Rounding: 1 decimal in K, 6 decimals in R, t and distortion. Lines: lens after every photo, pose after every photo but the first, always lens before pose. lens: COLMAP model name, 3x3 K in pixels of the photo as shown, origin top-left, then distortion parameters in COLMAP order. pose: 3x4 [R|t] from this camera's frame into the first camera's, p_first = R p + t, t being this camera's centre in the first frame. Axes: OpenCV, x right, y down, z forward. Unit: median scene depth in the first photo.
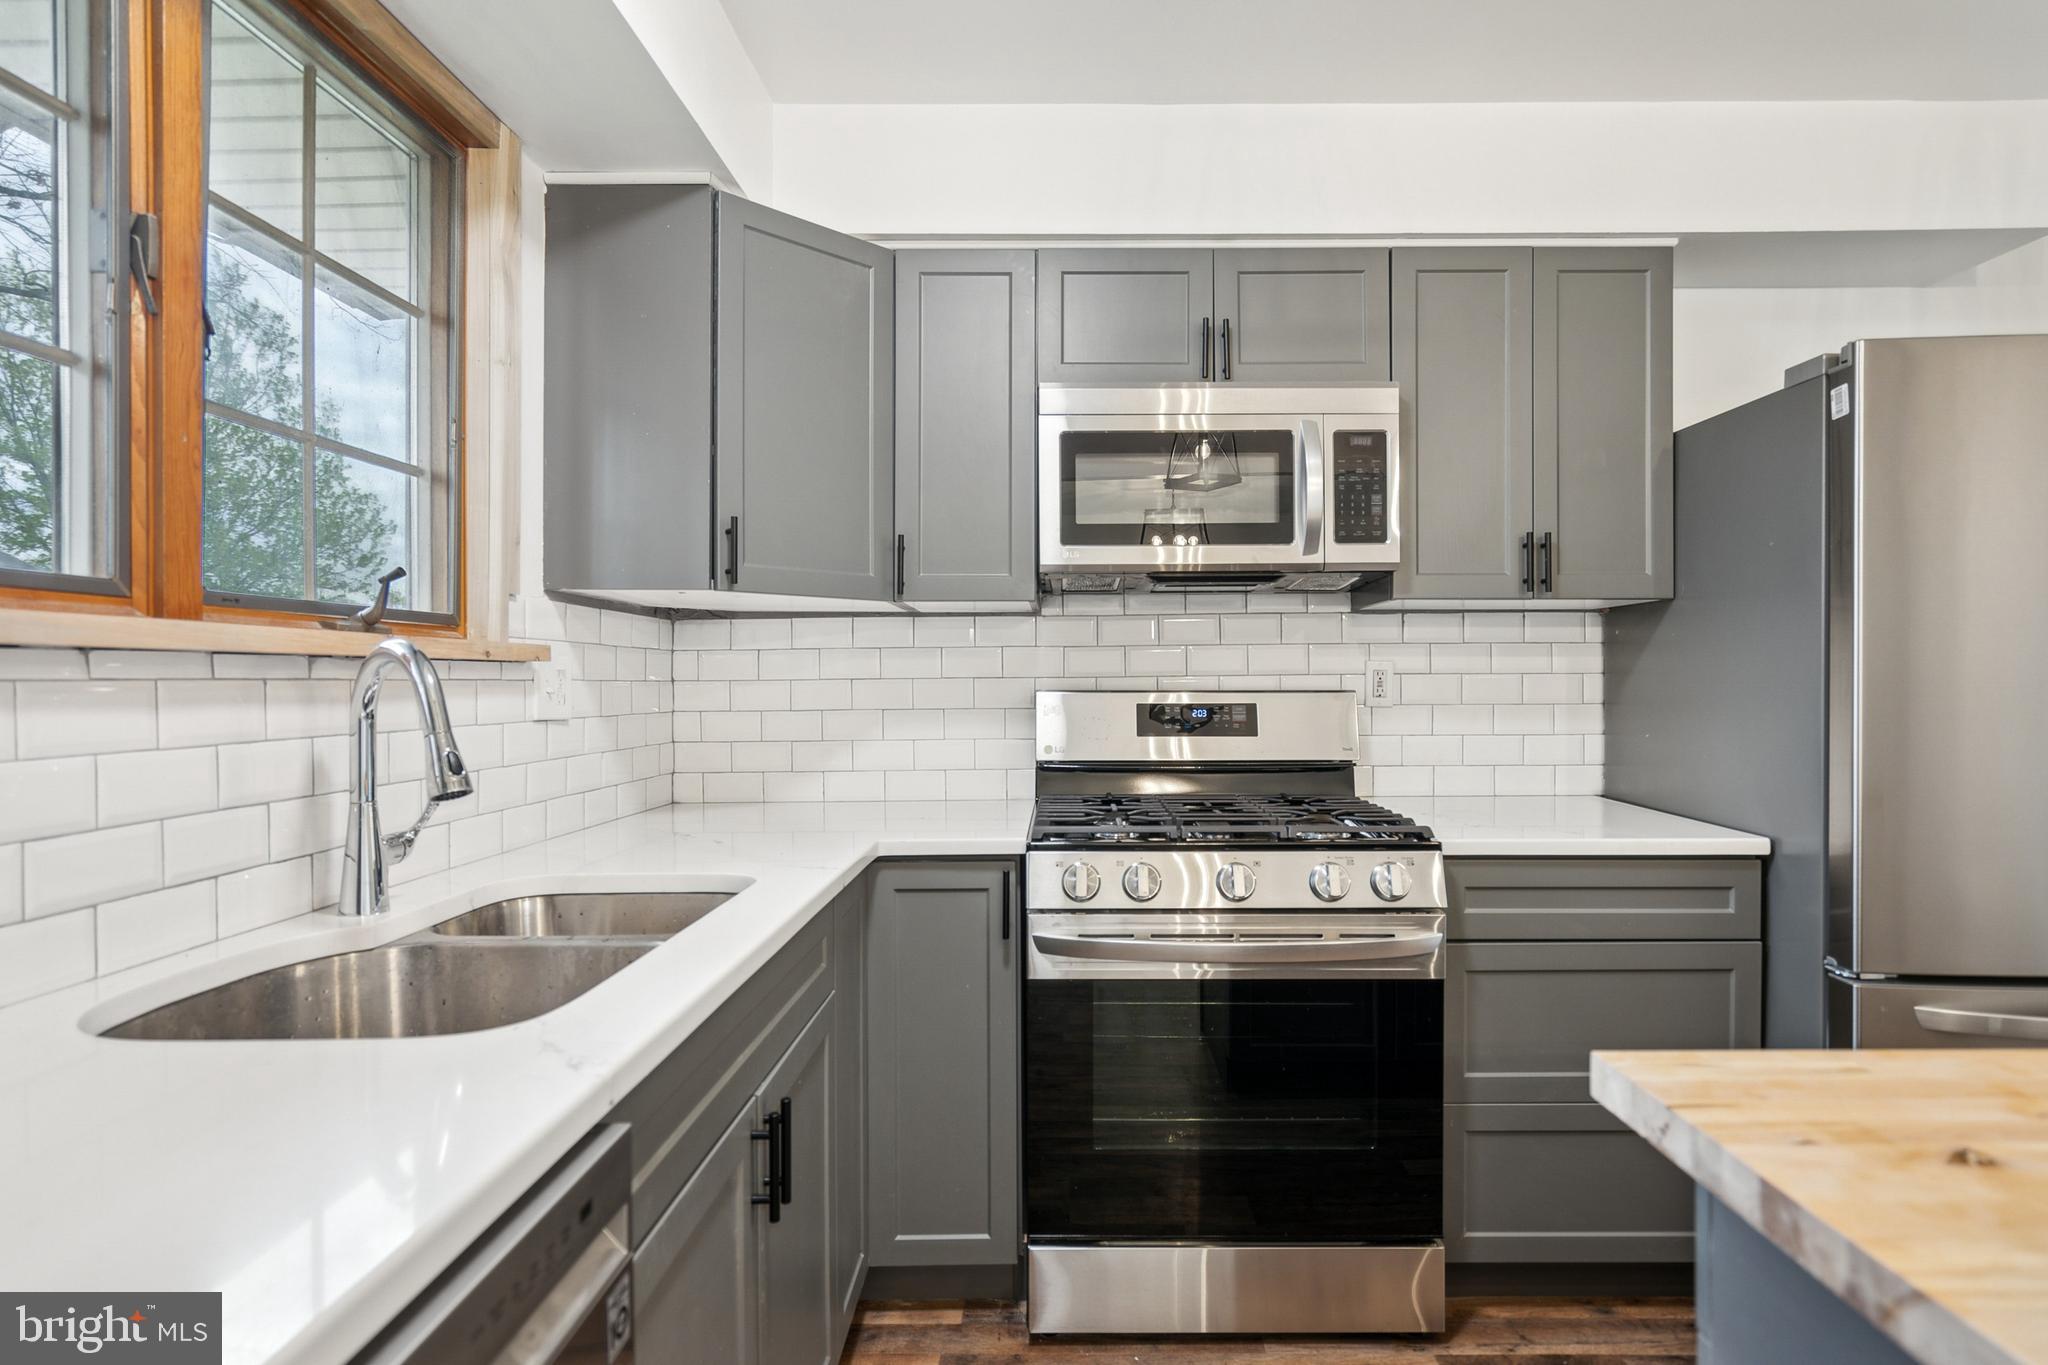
lens RADIAL K [[1064.6, 0, 1032.7], [0, 1064.6, 681.9], [0, 0, 1]] dist [0.003606, 0.000553]
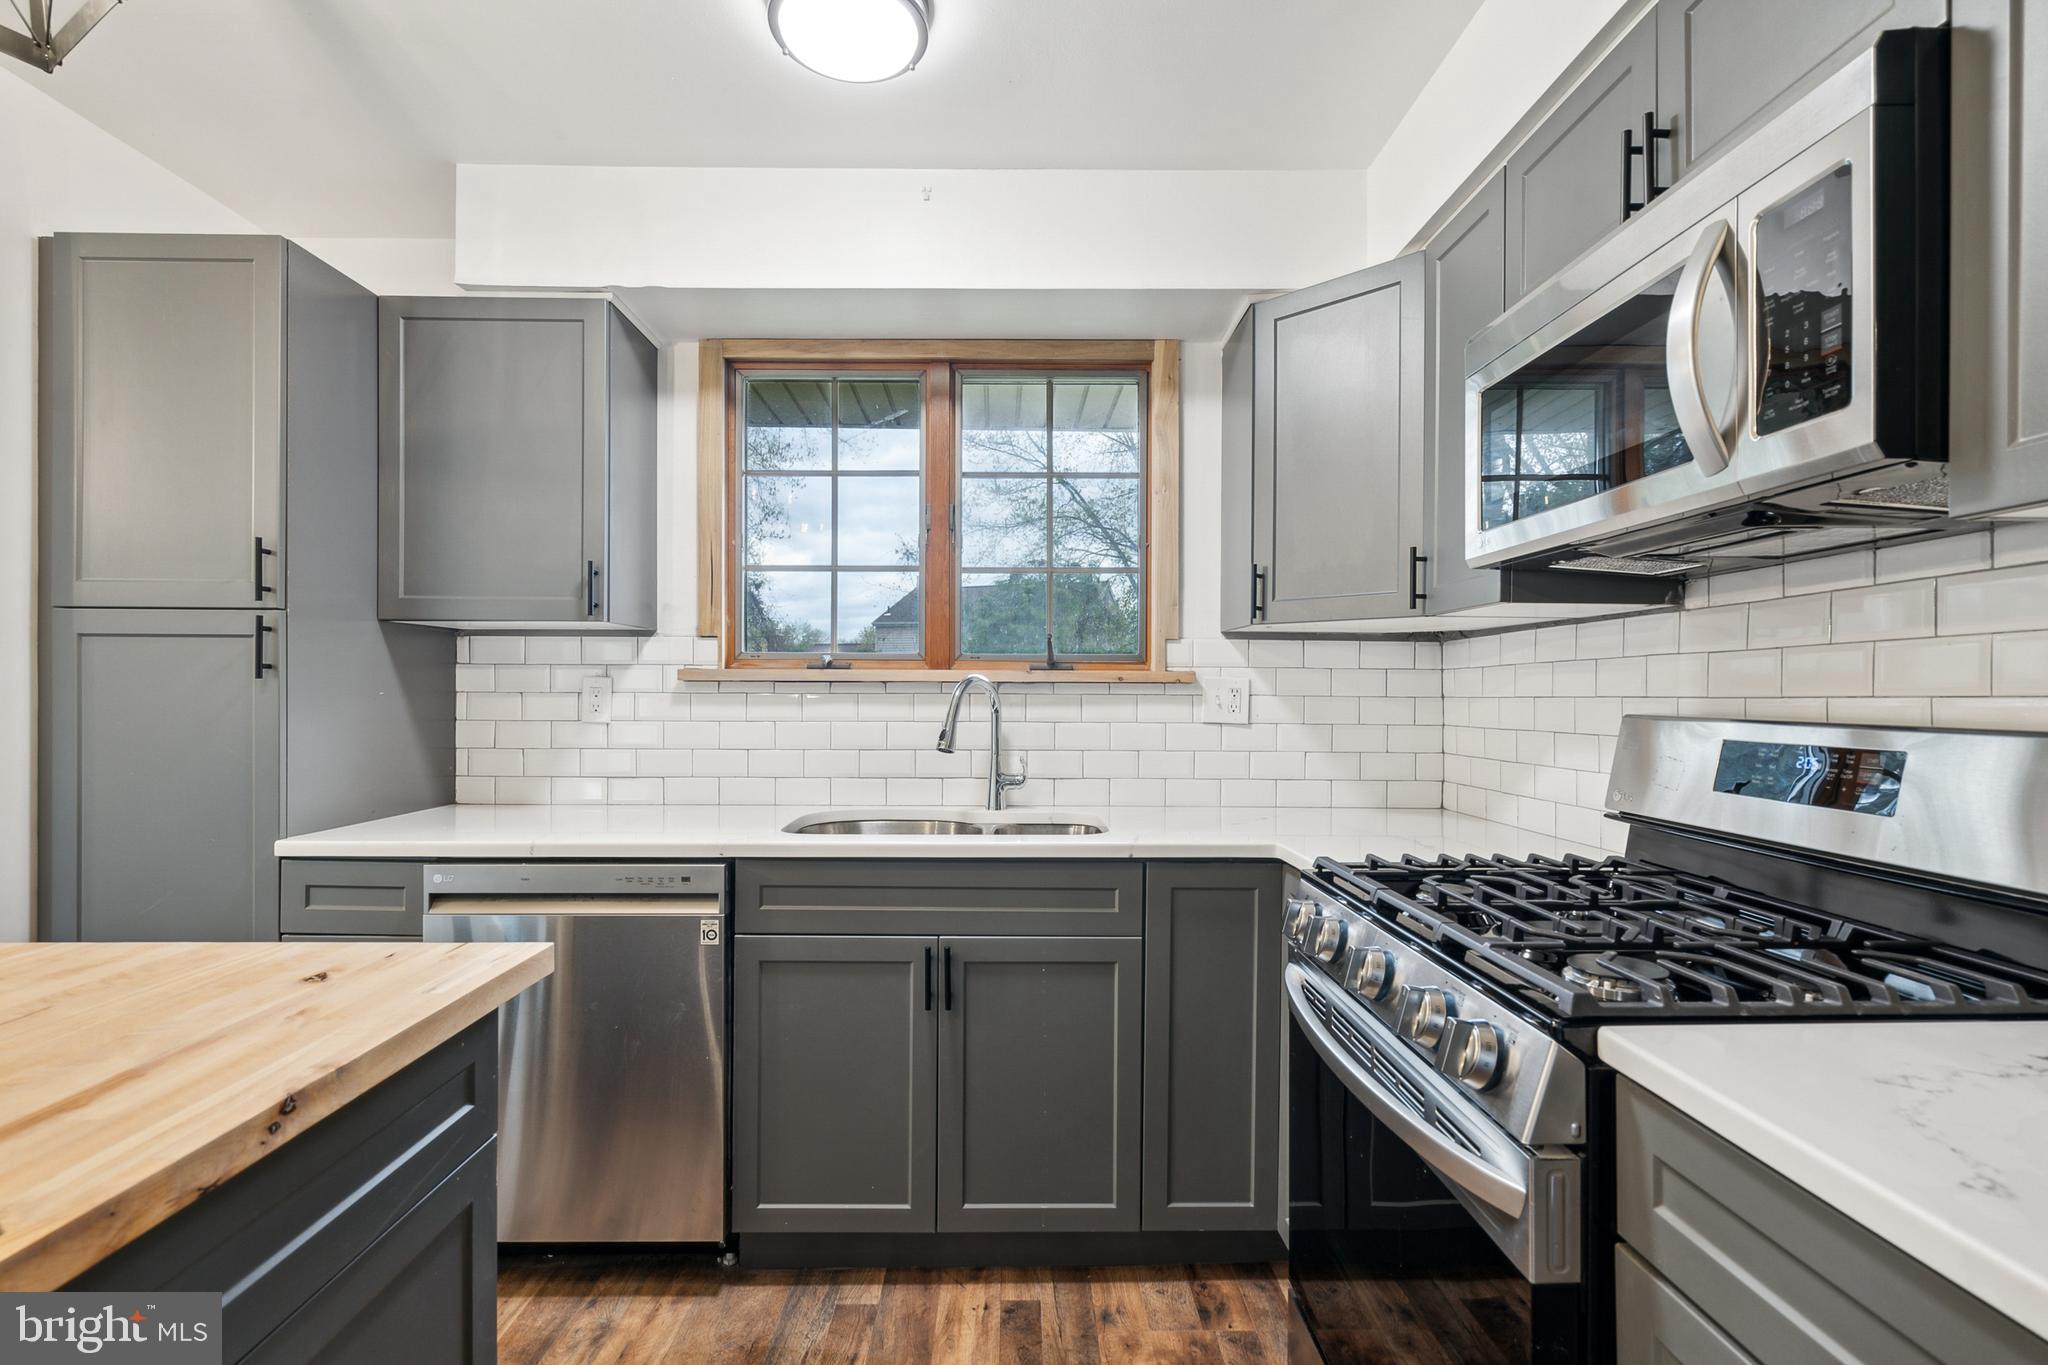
lens RADIAL K [[964.3, 0, 1029.7], [0, 964.3, 685.9], [0, 0, 1]] dist [-0.010260, -0.000852]
pose [[0.002344, -0.002413, -0.999994, 0.738110], [-0.006141, 0.999978, -0.002427, -0.008707], [0.999978, 0.006147, 0.002329, 0.651904]]
